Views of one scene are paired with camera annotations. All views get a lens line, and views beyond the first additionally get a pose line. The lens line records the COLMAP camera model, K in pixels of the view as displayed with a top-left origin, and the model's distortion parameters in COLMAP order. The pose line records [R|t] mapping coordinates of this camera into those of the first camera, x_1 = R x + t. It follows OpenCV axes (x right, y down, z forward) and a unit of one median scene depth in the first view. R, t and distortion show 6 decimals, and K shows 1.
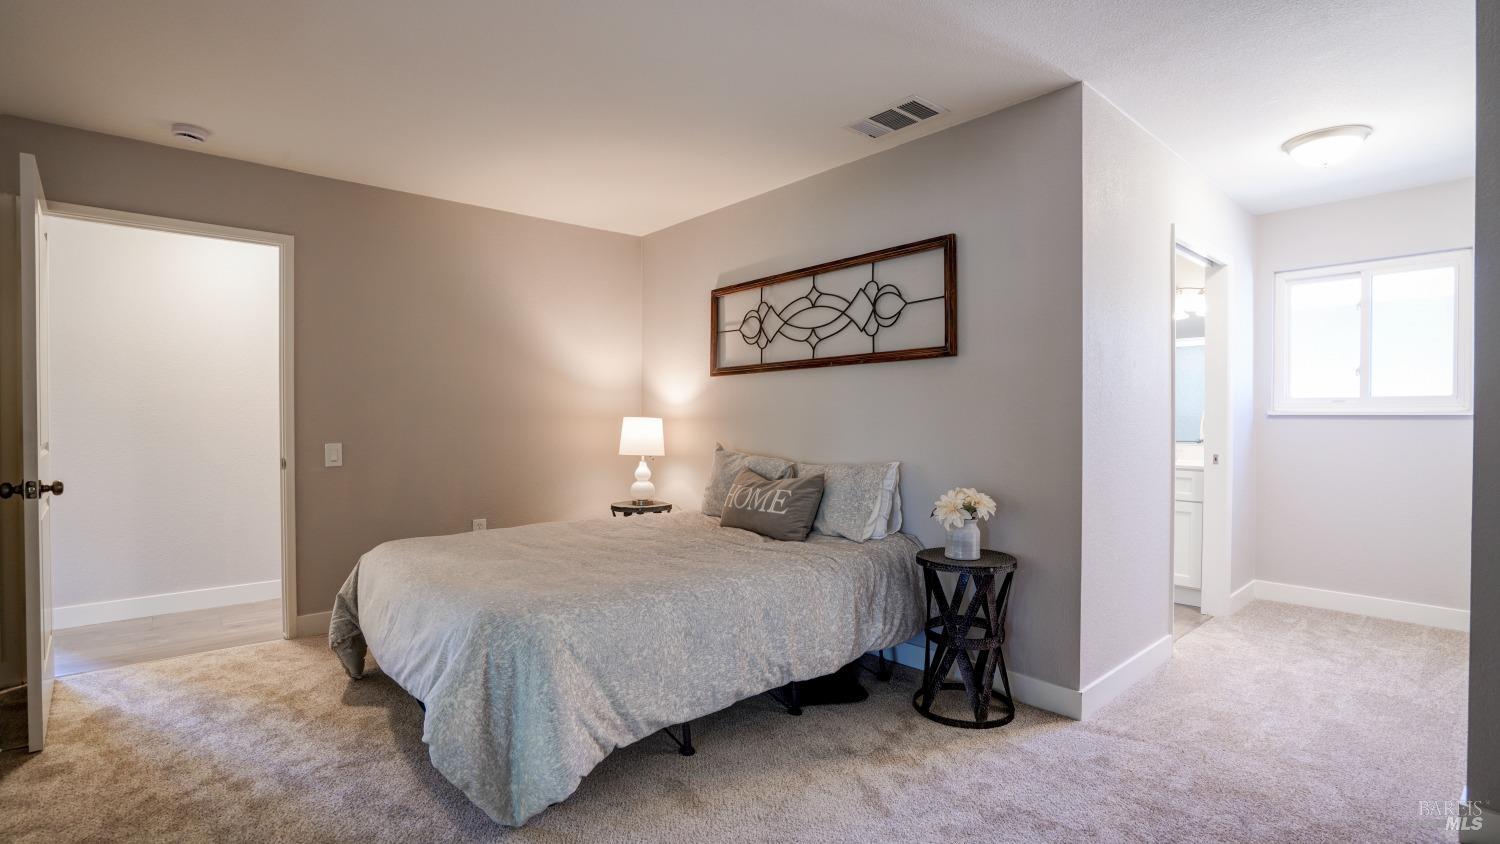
lens RADIAL K [[695.8, 0, 742.5], [0, 695.8, 424.5], [0, 0, 1]] dist [-0.050957, 0.023173]
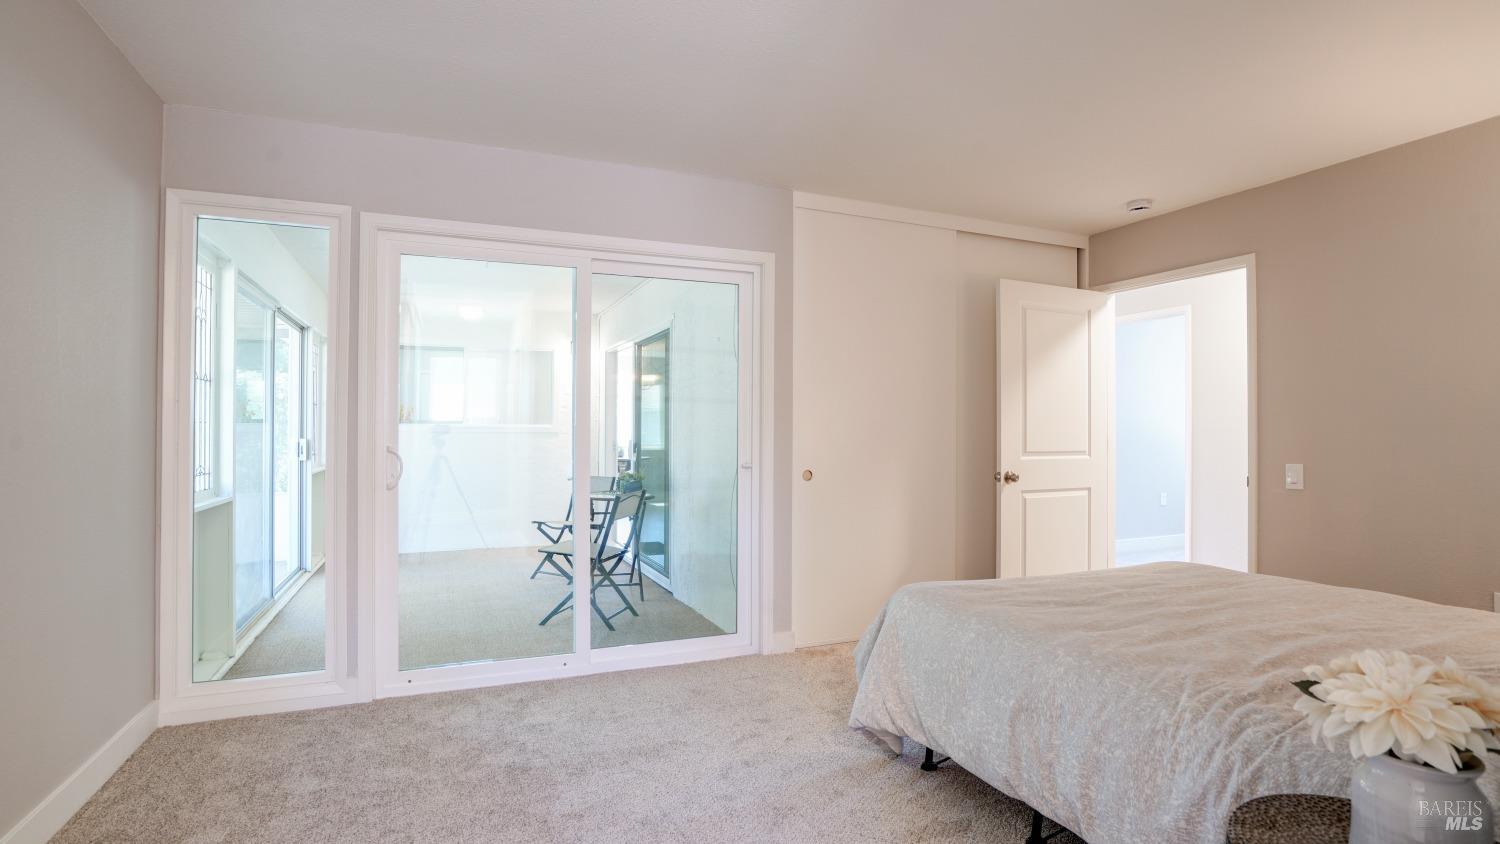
lens RADIAL K [[752.0, 0, 750.0], [0, 752.0, 422.0], [0, 0, 1]] dist [-0.047128, 0.025494]
pose [[-0.311916, -0.015277, -0.949987, 0.589383], [-0.013163, 0.999844, -0.011757, -0.007657], [0.950018, 0.008838, -0.312069, 0.641281]]
